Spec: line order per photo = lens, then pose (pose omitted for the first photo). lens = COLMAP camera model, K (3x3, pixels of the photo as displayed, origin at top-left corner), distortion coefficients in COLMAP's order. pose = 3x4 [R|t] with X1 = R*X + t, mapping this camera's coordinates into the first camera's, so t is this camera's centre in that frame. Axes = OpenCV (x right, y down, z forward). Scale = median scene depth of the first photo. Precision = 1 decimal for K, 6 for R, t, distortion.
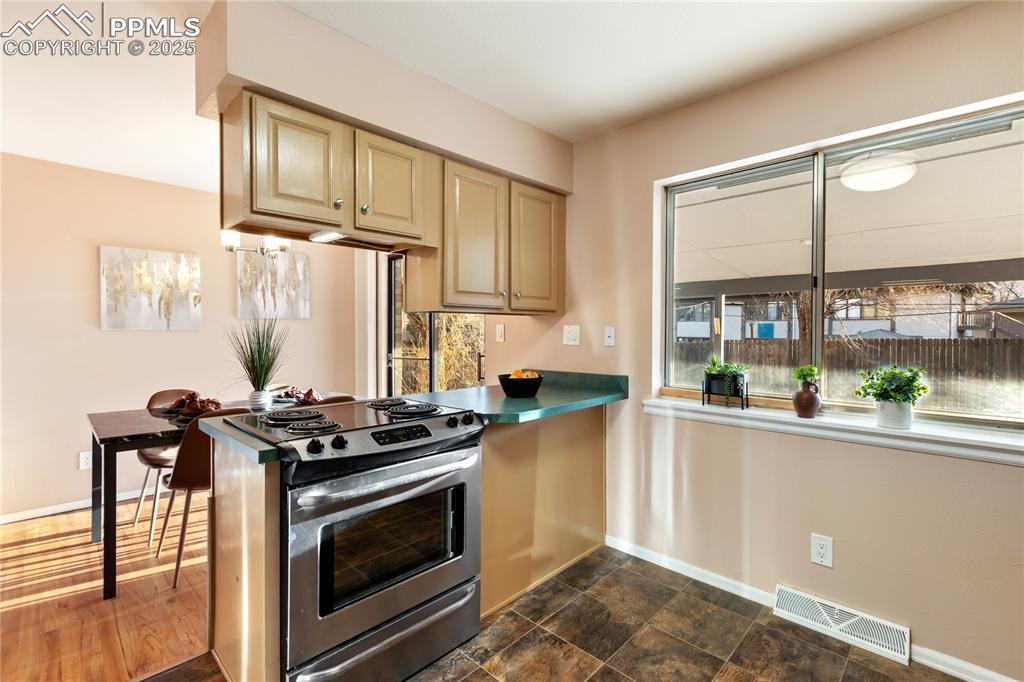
lens RADIAL K [[453.8, 0, 512.0], [0, 453.8, 341.0], [0, 0, 1]] dist [-0.002923, -0.000455]
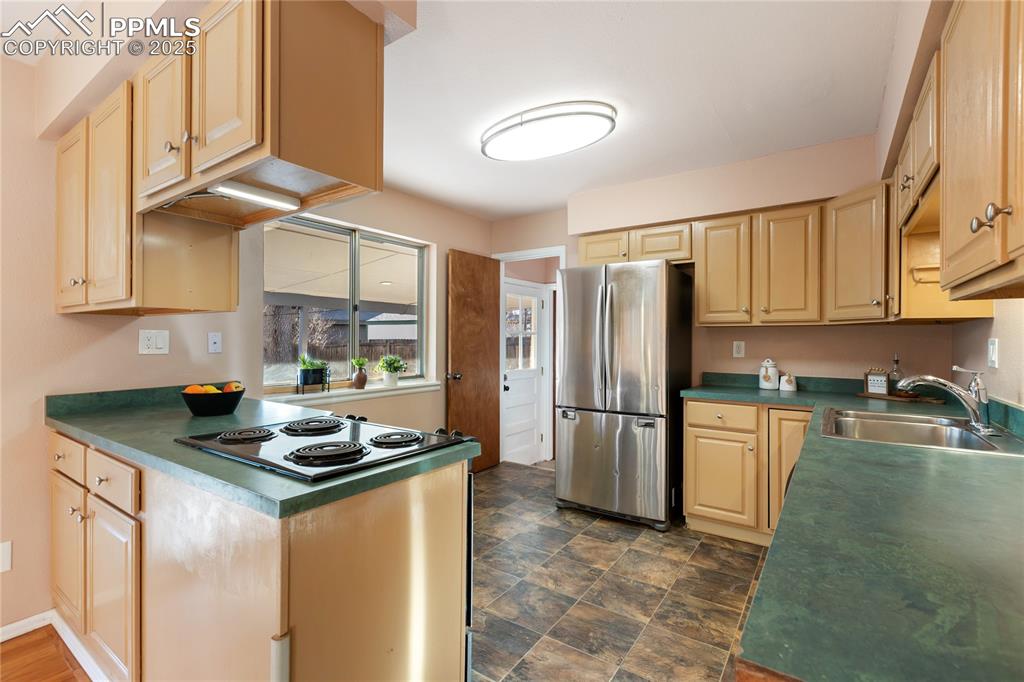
lens RADIAL K [[466.0, 0, 508.7], [0, 466.0, 337.1], [0, 0, 1]] dist [0.001847, 0.000115]
pose [[-0.153225, -0.006046, 0.988173, -1.011617], [0.010815, 0.999911, 0.007795, -0.026833], [-0.988132, 0.011882, -0.153146, 0.641127]]
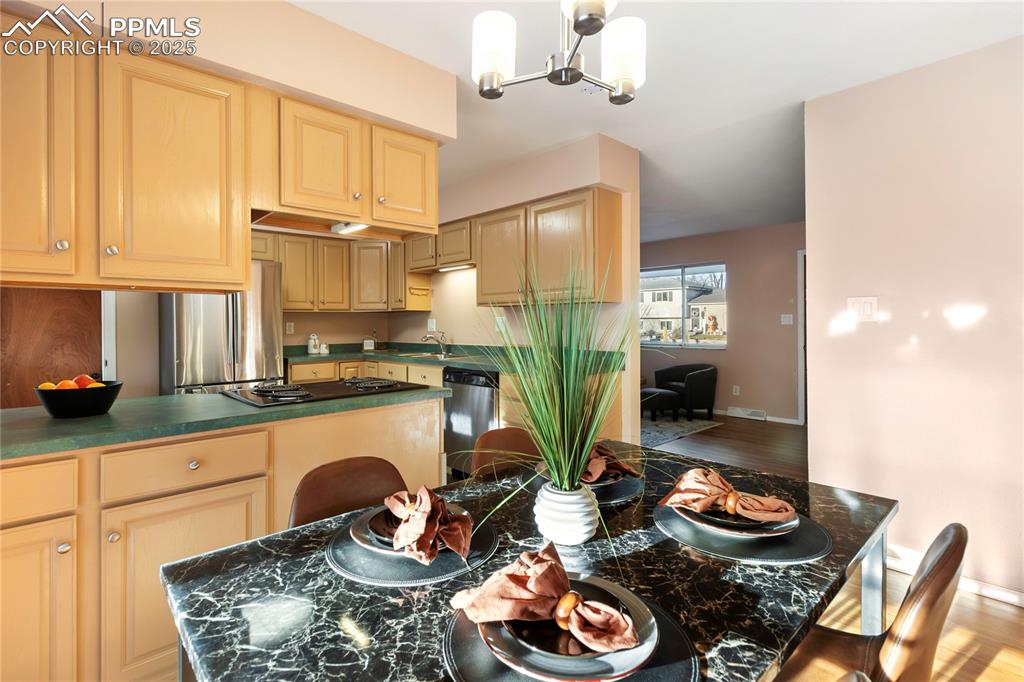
lens RADIAL K [[466.0, 0, 508.7], [0, 466.0, 337.1], [0, 0, 1]] dist [0.001847, 0.000115]
pose [[-0.999664, -0.003121, 0.025719, -0.681225], [-0.001858, 0.998798, 0.048977, -0.033114], [-0.025841, 0.048912, -0.998469, 1.791626]]
